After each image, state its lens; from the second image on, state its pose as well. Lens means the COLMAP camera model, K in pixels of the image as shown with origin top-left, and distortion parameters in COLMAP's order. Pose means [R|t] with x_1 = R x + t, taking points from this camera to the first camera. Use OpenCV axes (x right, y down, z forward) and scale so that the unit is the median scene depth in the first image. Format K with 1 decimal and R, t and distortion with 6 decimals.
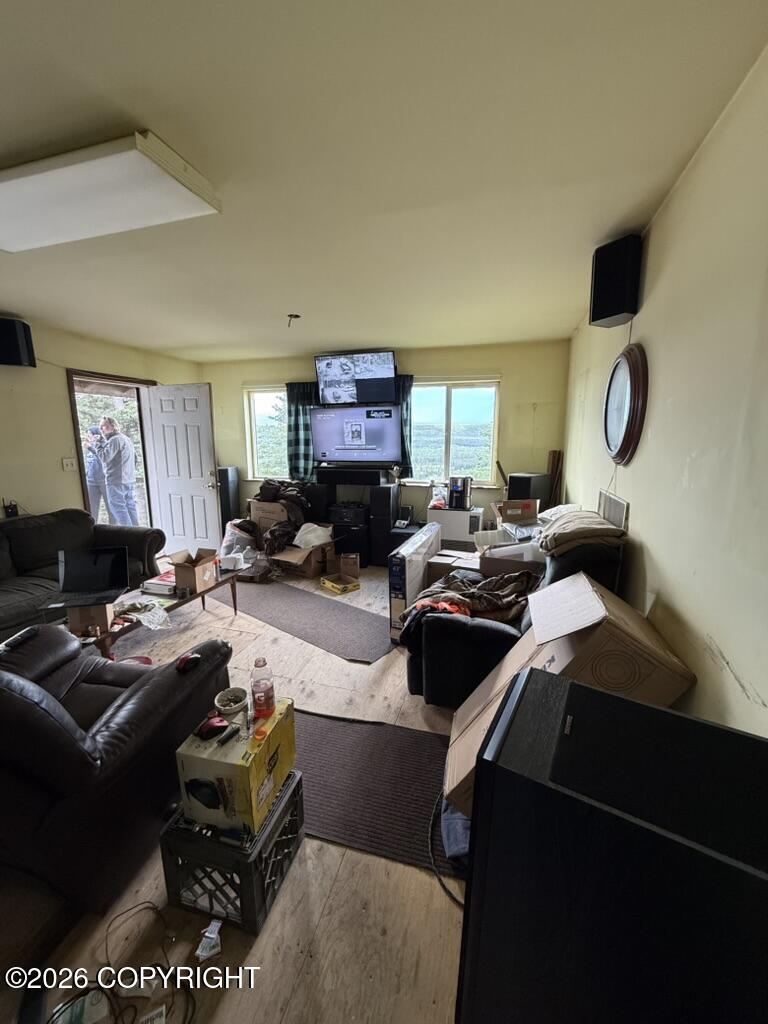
lens RADIAL K [[407.5, 0, 383.2], [0, 407.5, 507.3], [0, 0, 1]] dist [0.000659, 0.000012]
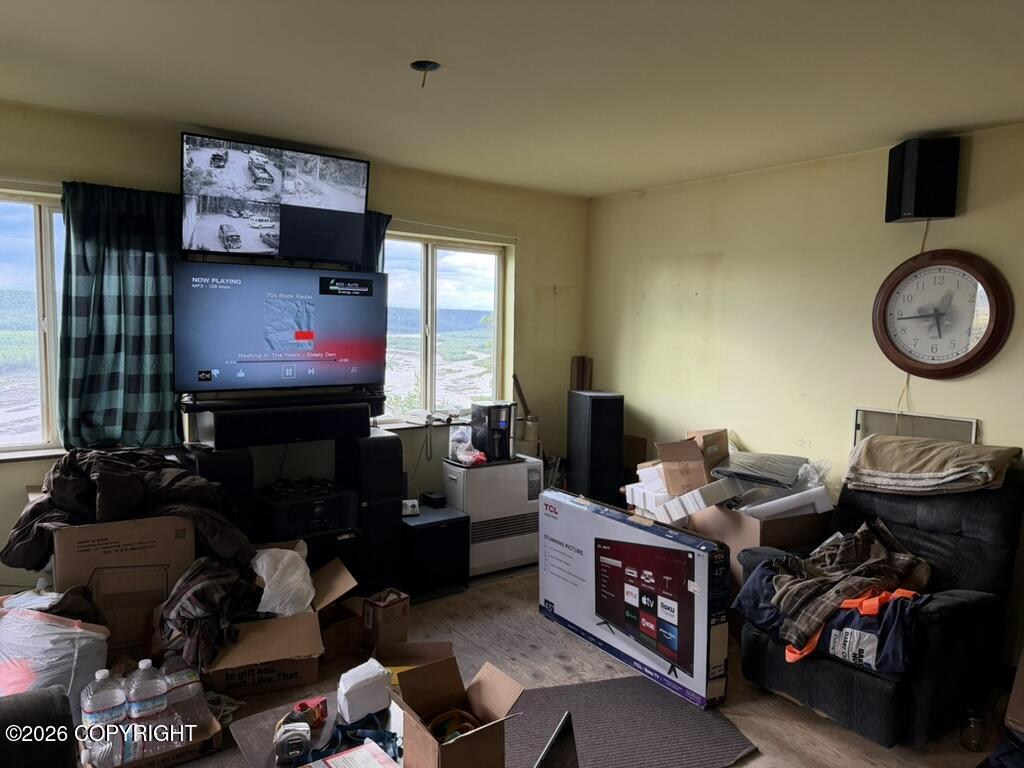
lens RADIAL K [[712.0, 0, 512.0], [0, 712.0, 384.0], [0, 0, 1]] dist [0.142544, -0.200382]
pose [[0.597968, -0.051745, 0.799848, -0.562132], [0.115568, 0.993053, -0.022155, -0.073645], [-0.793145, 0.105684, 0.599794, 0.348071]]
